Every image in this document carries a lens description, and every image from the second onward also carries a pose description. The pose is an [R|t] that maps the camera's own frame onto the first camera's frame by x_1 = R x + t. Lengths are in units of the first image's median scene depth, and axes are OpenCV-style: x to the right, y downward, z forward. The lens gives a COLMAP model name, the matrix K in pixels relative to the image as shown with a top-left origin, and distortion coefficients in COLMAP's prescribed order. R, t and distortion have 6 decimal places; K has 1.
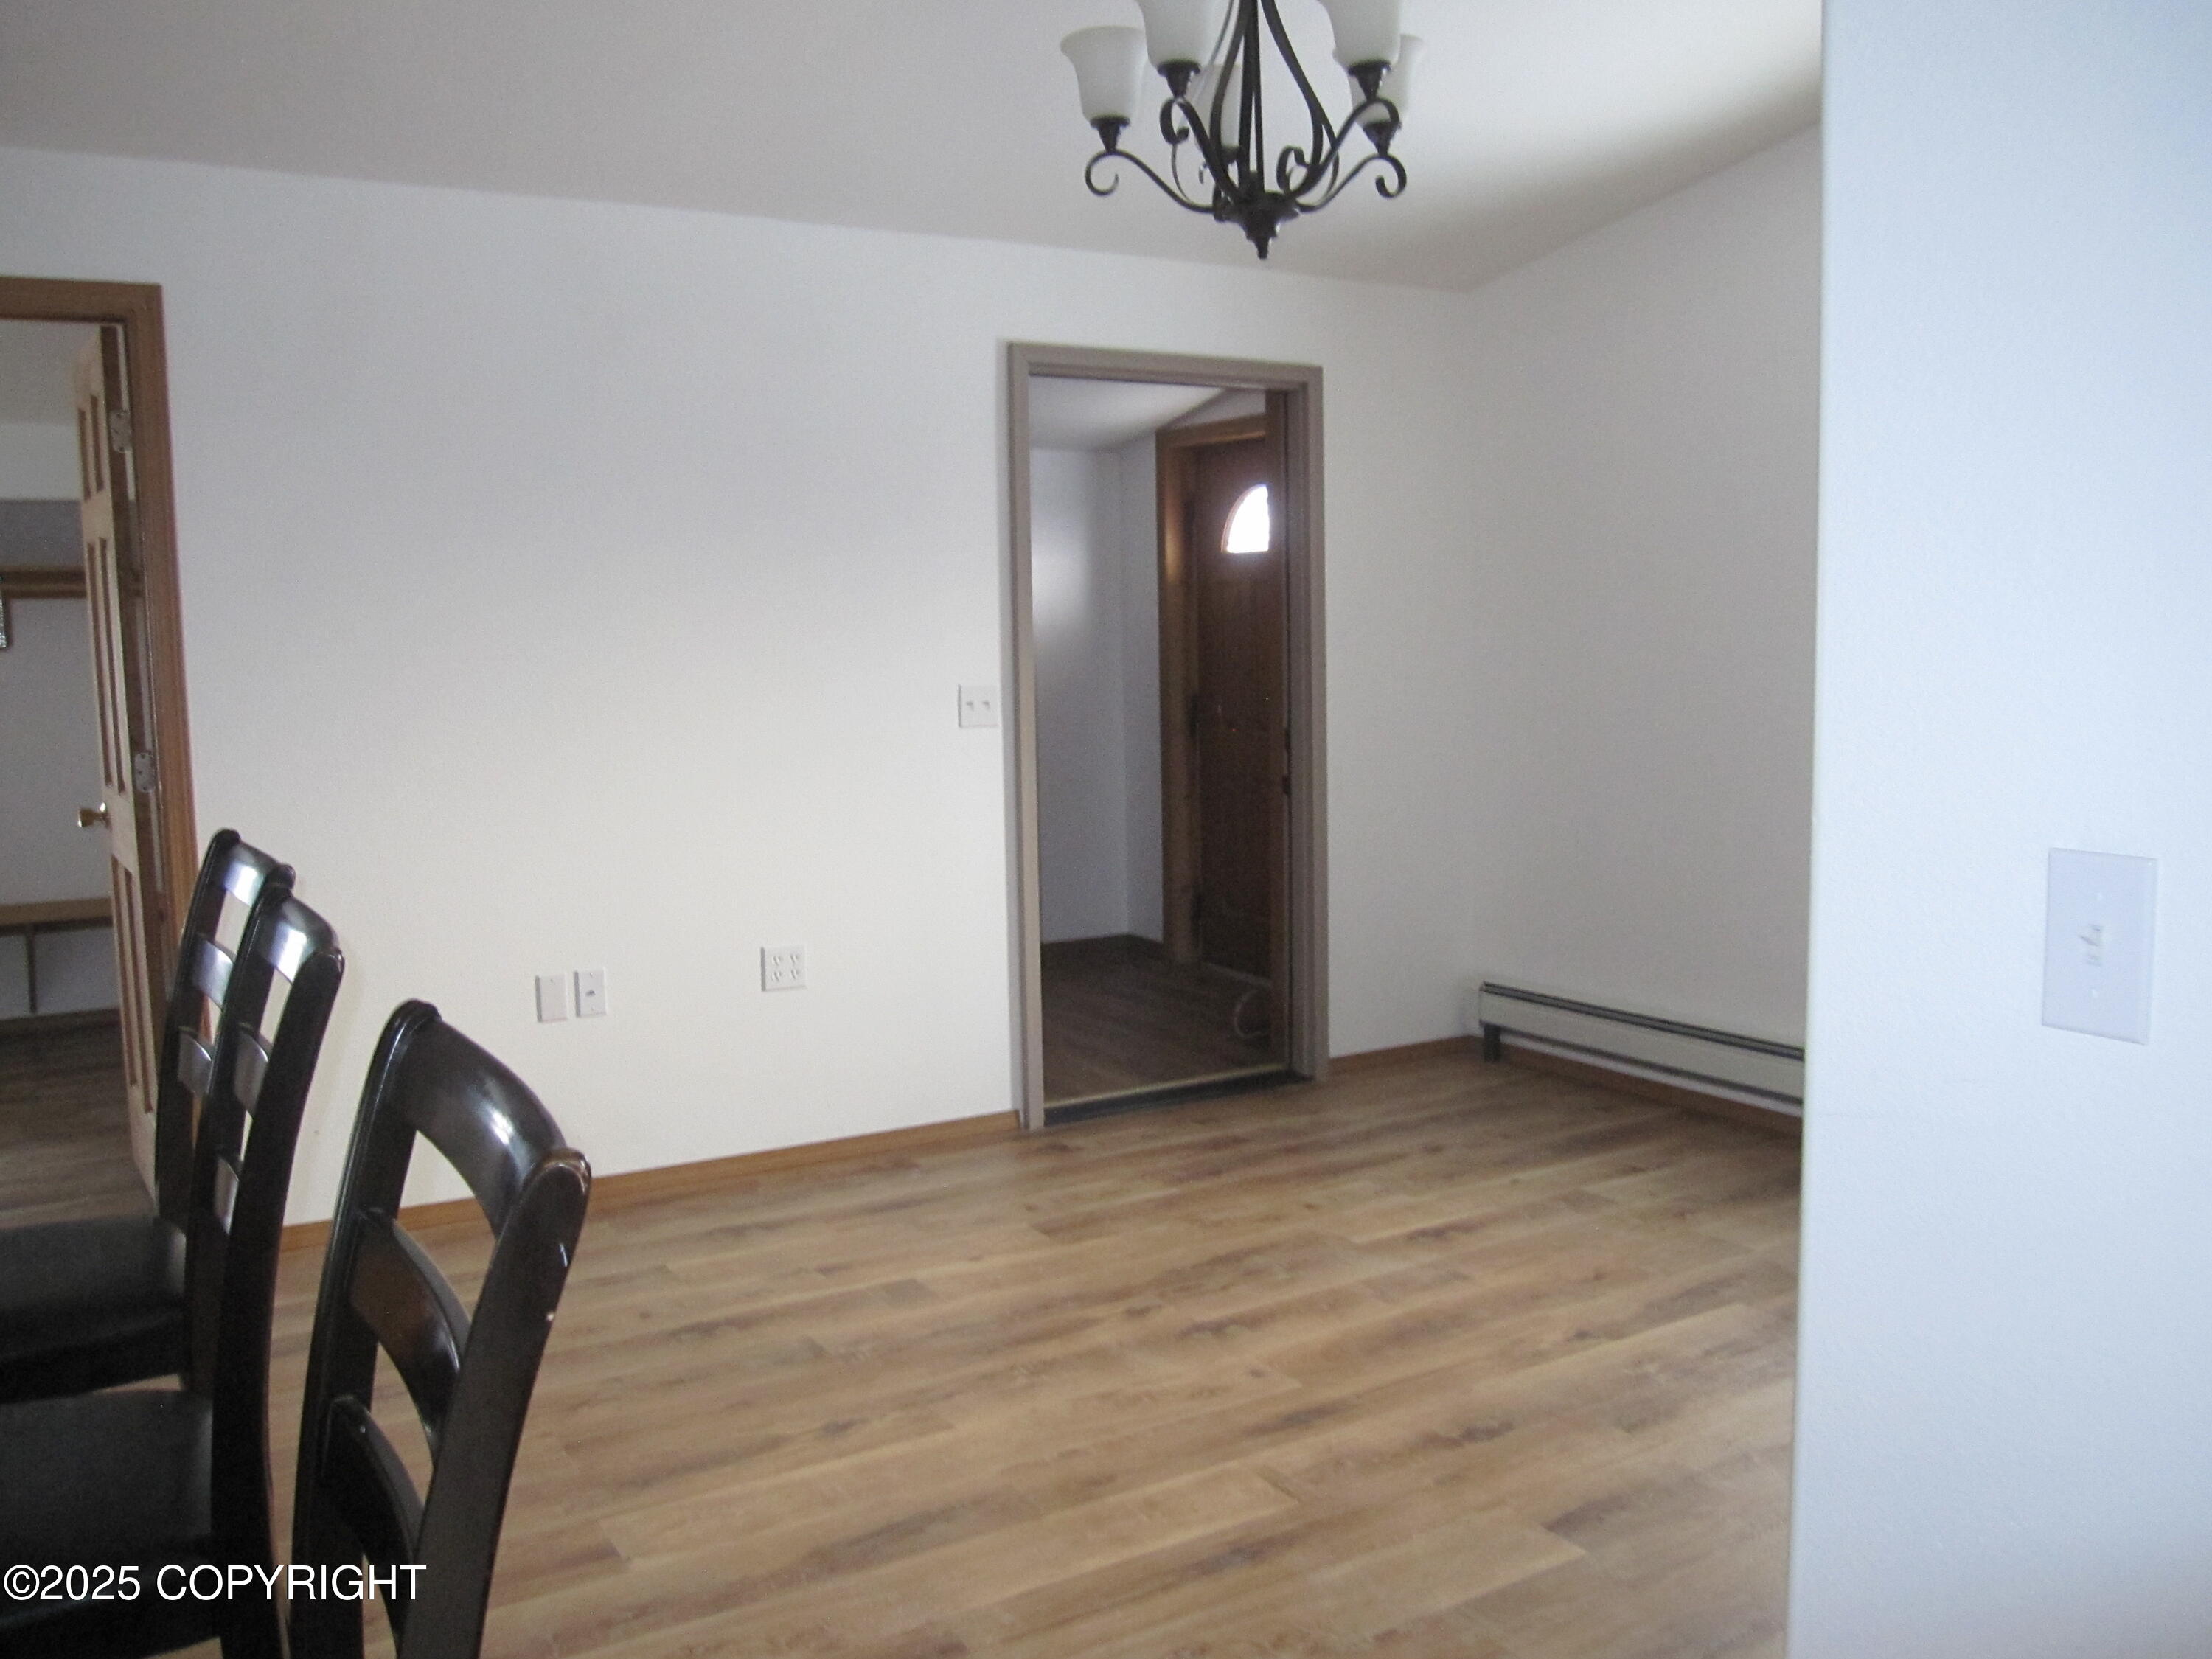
lens RADIAL K [[1827.4, 0, 1107.0], [0, 1827.4, 835.3], [0, 0, 1]] dist [-0.046537, 0.004099]
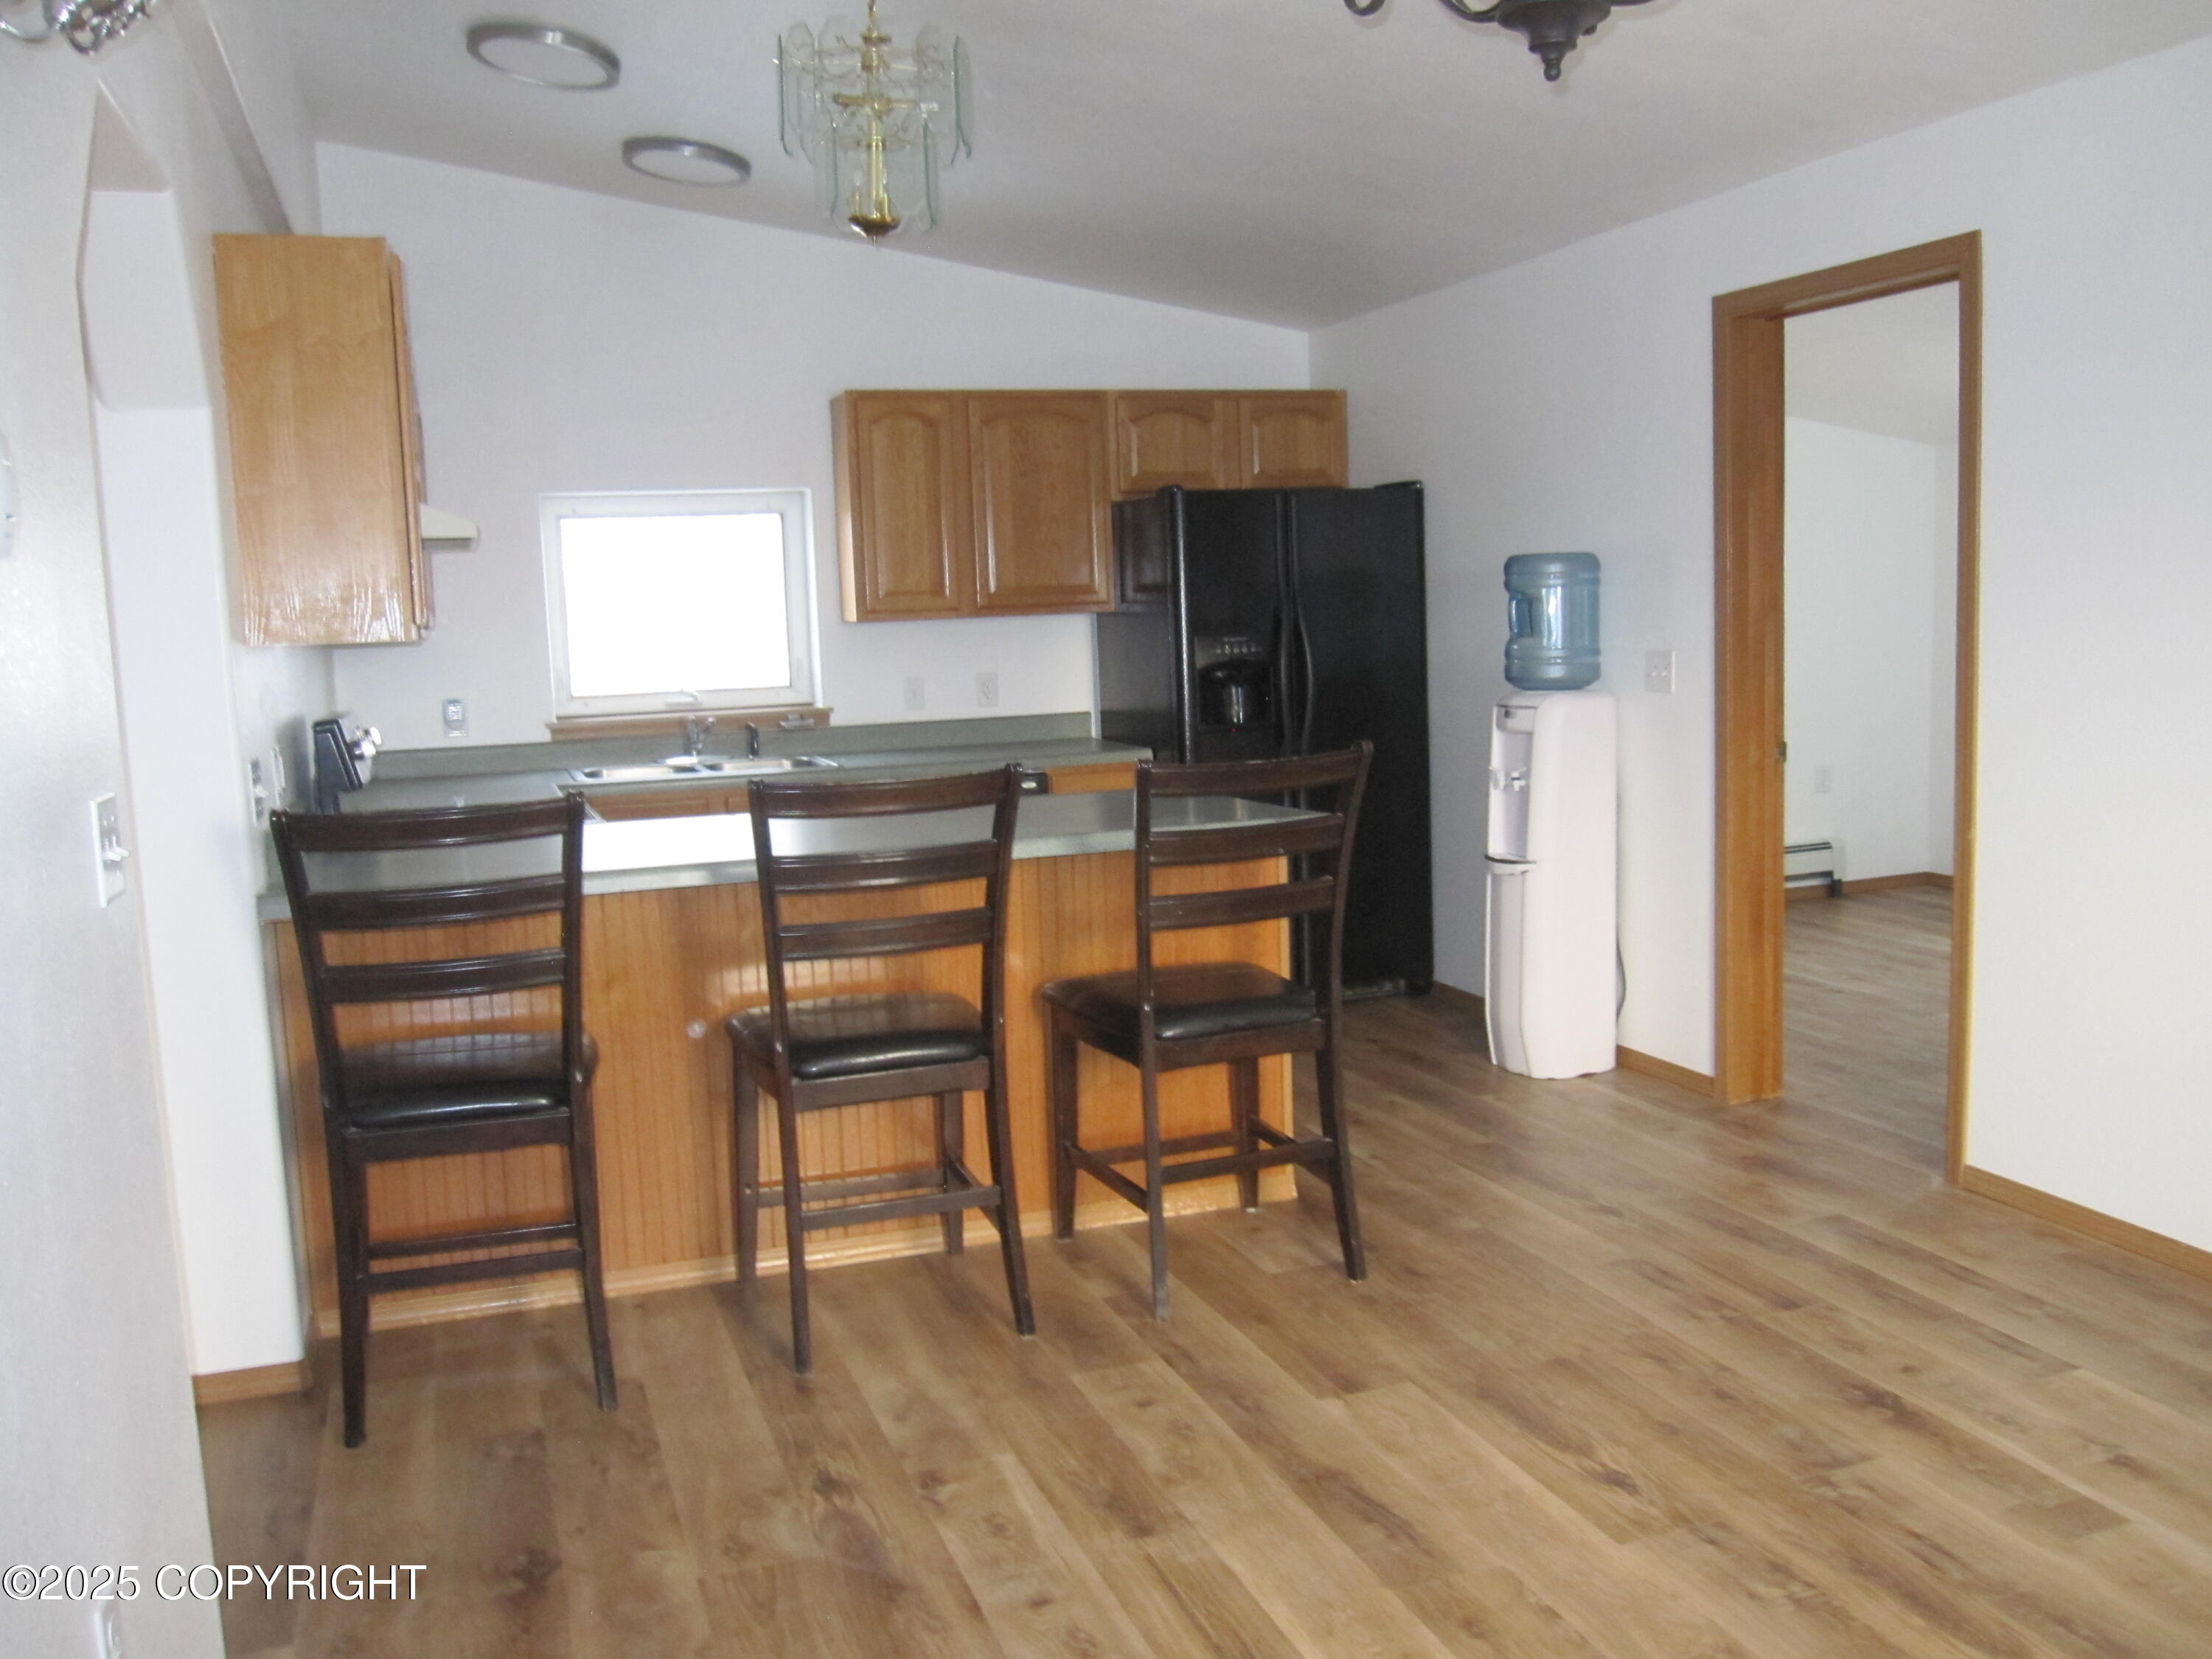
lens RADIAL K [[1827.4, 0, 1105.2], [0, 1827.4, 828.5], [0, 0, 1]] dist [-0.046537, 0.004099]
pose [[-0.198221, 0.142480, -0.969746, 0.637177], [-0.074814, 0.984293, 0.159909, -0.102110], [0.977298, 0.104248, -0.184448, 0.775555]]
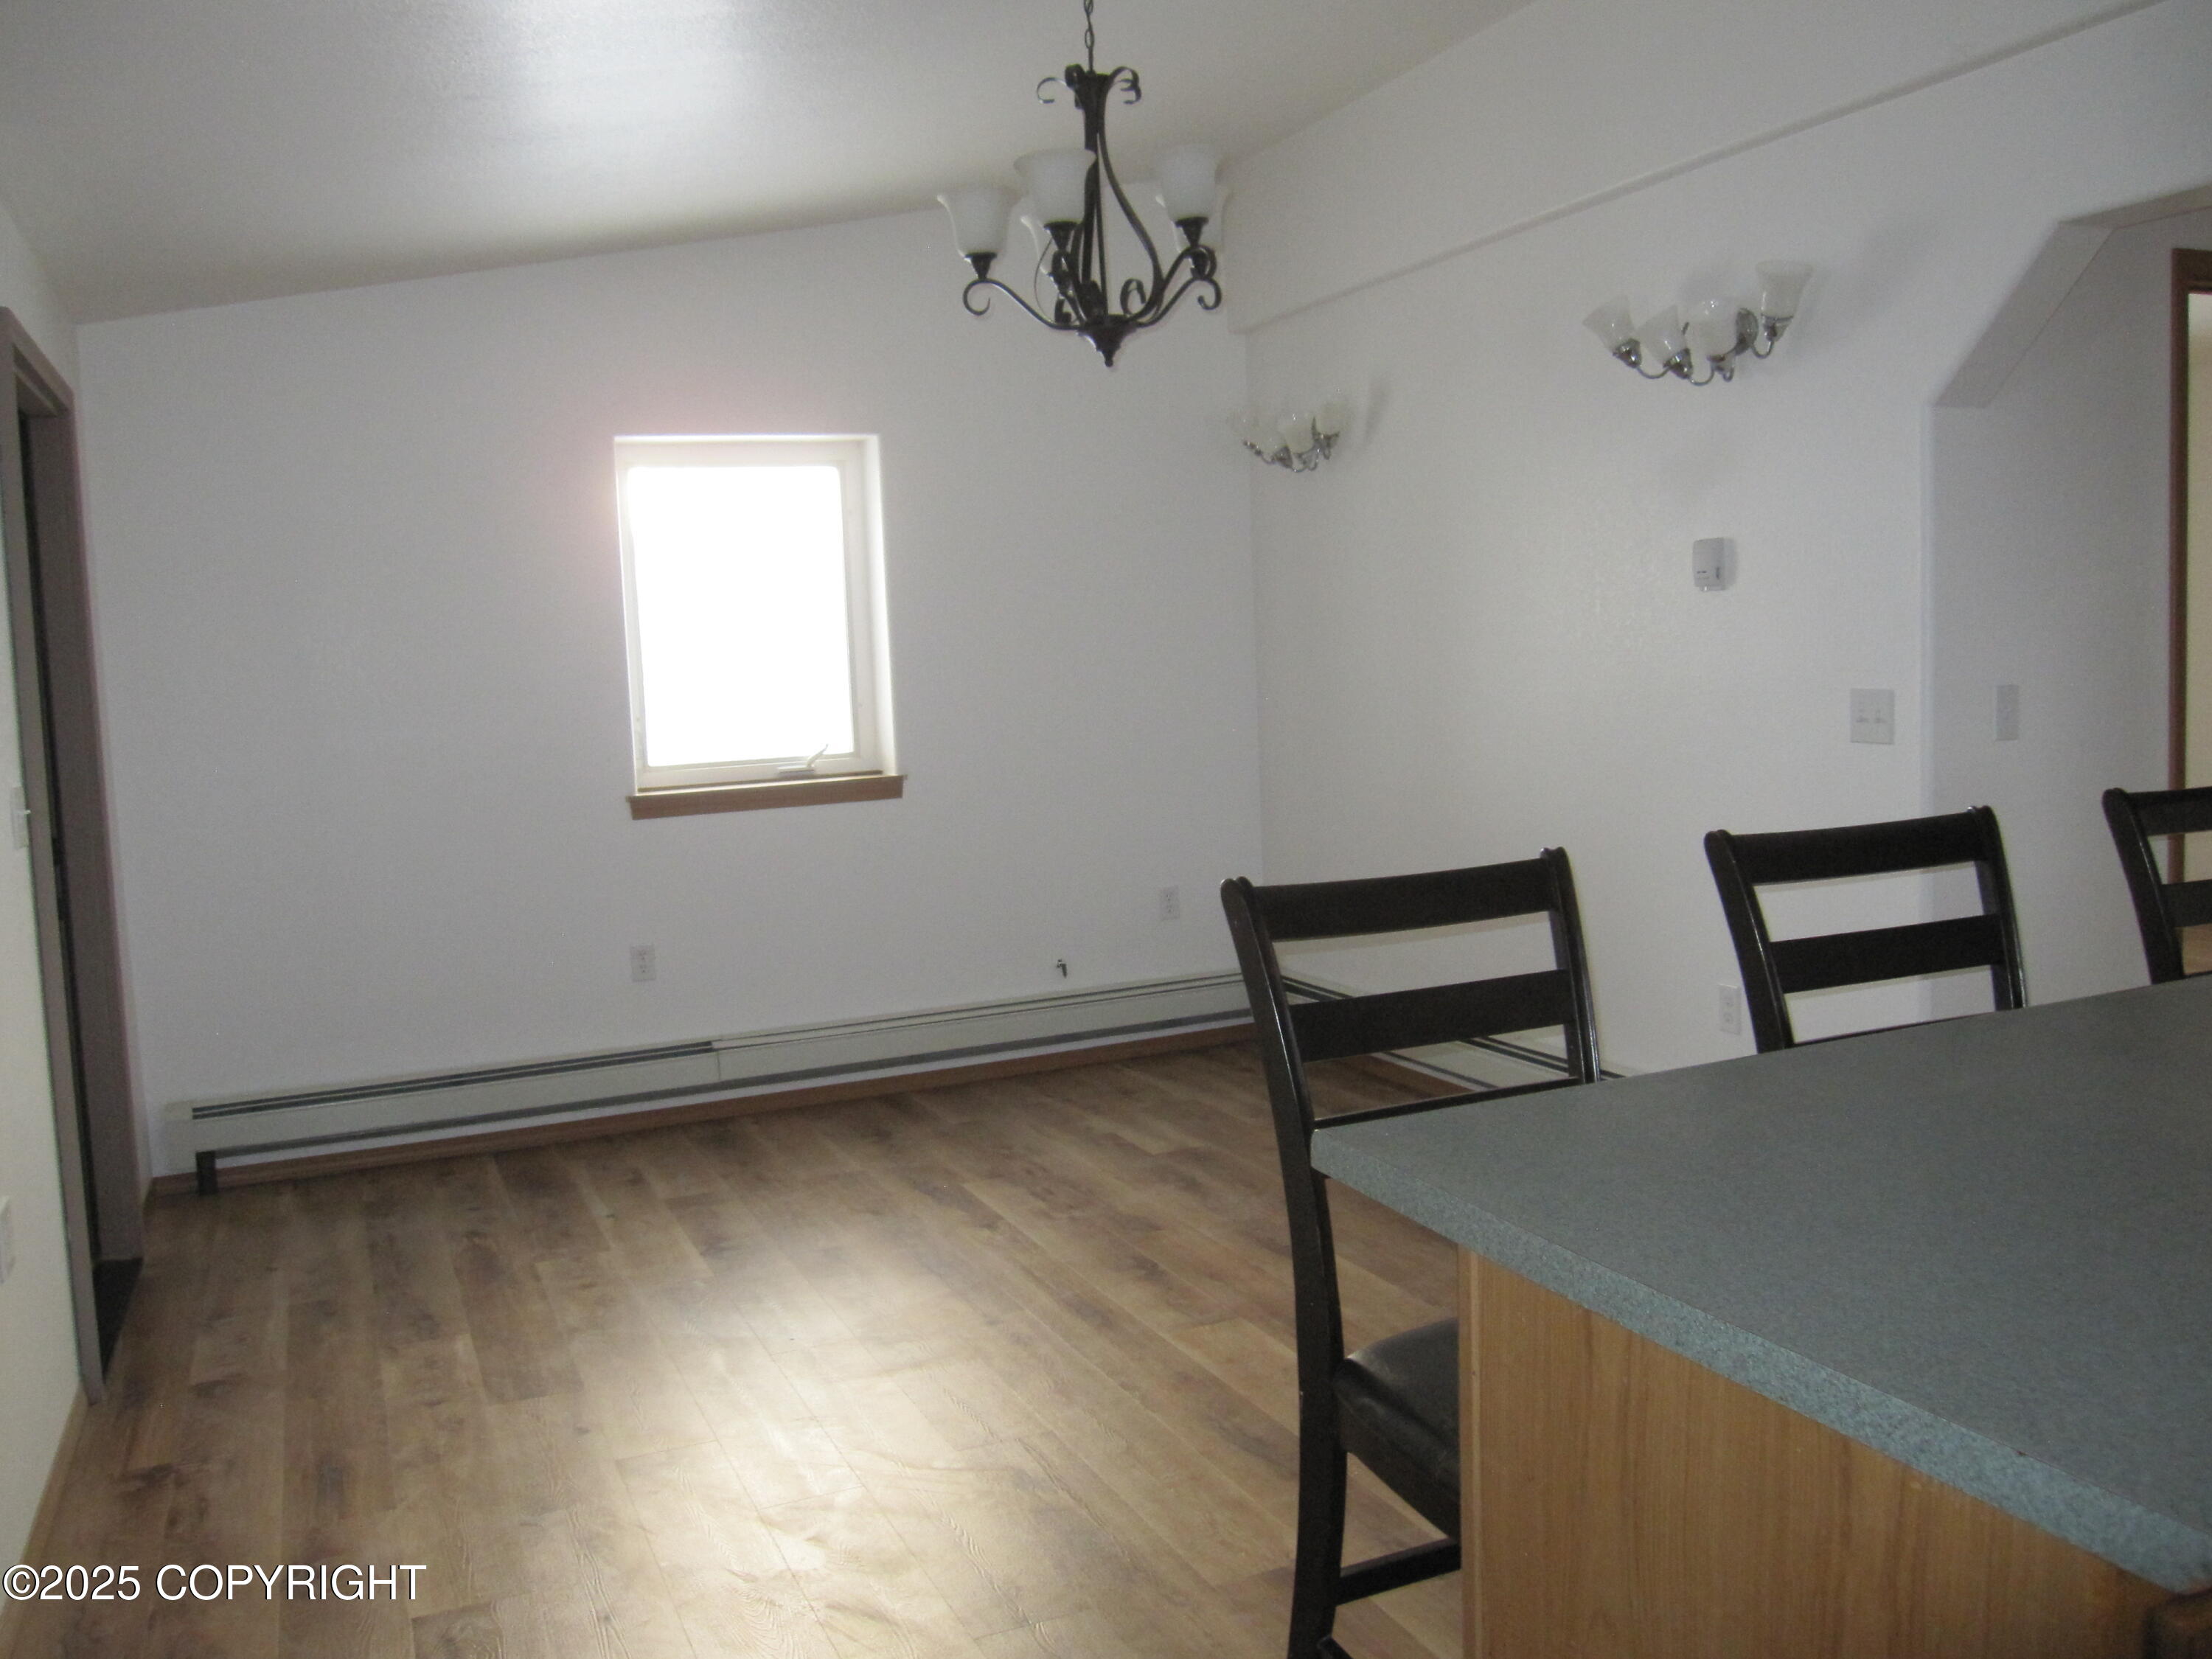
lens RADIAL K [[1827.4, 0, 1109.4], [0, 1827.4, 822.4], [0, 0, 1]] dist [-0.046537, 0.004099]
pose [[0.127199, -0.071620, 0.989288, -0.938380], [0.149900, 0.987322, 0.052204, -0.054737], [-0.980485, 0.141654, 0.136322, 0.682970]]
